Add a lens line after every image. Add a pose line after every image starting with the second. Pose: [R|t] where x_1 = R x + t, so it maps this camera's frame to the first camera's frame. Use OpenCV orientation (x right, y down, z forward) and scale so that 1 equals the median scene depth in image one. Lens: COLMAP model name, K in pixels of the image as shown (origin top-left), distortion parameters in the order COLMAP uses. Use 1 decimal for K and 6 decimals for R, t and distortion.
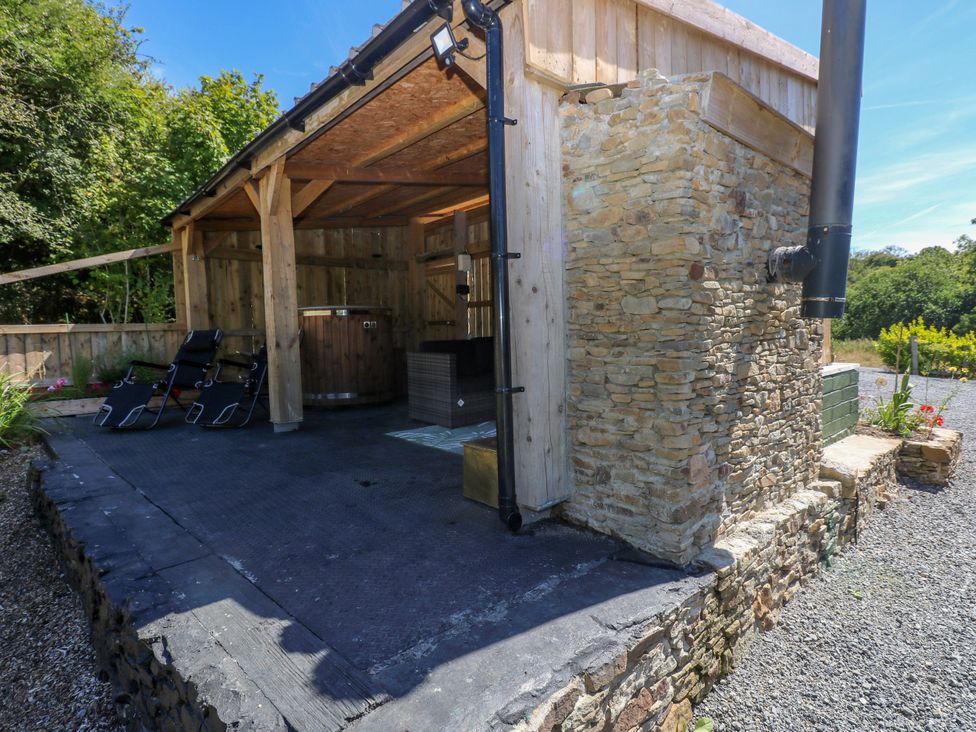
lens RADIAL K [[514.7, 0, 486.7], [0, 514.7, 371.8], [0, 0, 1]] dist [0.003052, -0.012600]
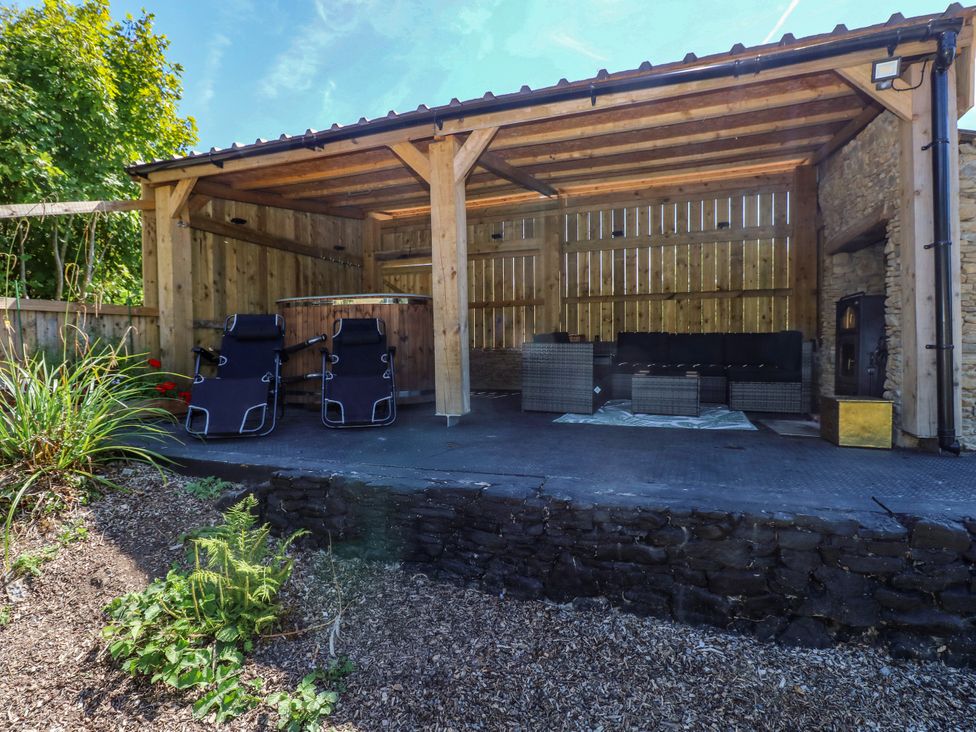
lens RADIAL K [[514.7, 0, 485.7], [0, 514.7, 358.9], [0, 0, 1]] dist [0.003052, -0.012600]
pose [[0.888569, 0.003802, 0.458727, -0.465049], [0.028155, 0.997628, -0.062807, 0.036498], [-0.457878, 0.068724, 0.886355, 0.117837]]
